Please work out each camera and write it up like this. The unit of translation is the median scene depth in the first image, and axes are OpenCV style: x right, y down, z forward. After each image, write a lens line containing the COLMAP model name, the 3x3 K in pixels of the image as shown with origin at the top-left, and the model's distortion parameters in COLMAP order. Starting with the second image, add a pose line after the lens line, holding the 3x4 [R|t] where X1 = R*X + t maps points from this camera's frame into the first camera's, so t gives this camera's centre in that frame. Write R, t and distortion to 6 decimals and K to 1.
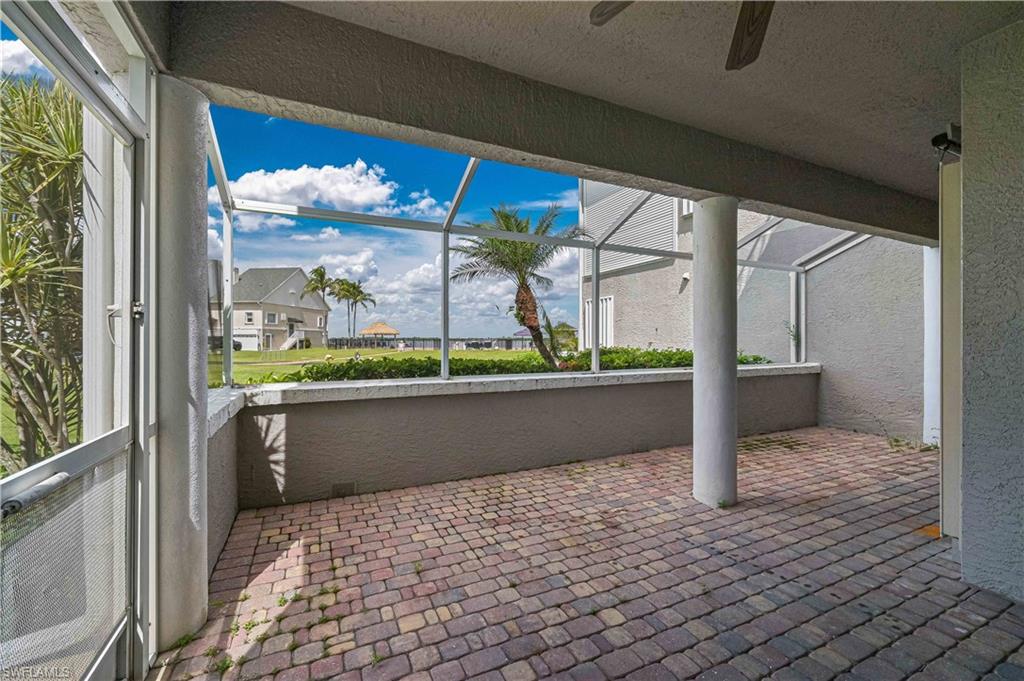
lens RADIAL K [[425.4, 0, 514.6], [0, 425.4, 339.3], [0, 0, 1]] dist [-0.000213, -0.000023]
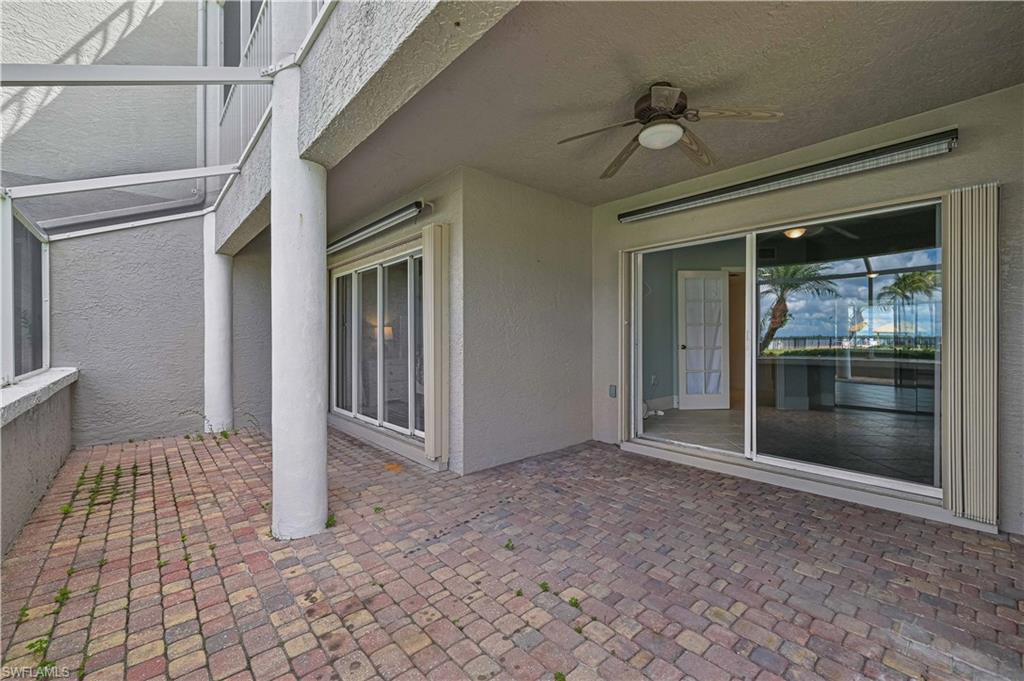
lens RADIAL K [[425.4, 0, 513.7], [0, 425.4, 338.4], [0, 0, 1]] dist [-0.000213, -0.000023]
pose [[-0.272768, -0.000118, 0.962080, -0.446759], [0.000732, 1.000000, 0.000330, 0.009017], [-0.962079, 0.000795, -0.272768, 0.855022]]
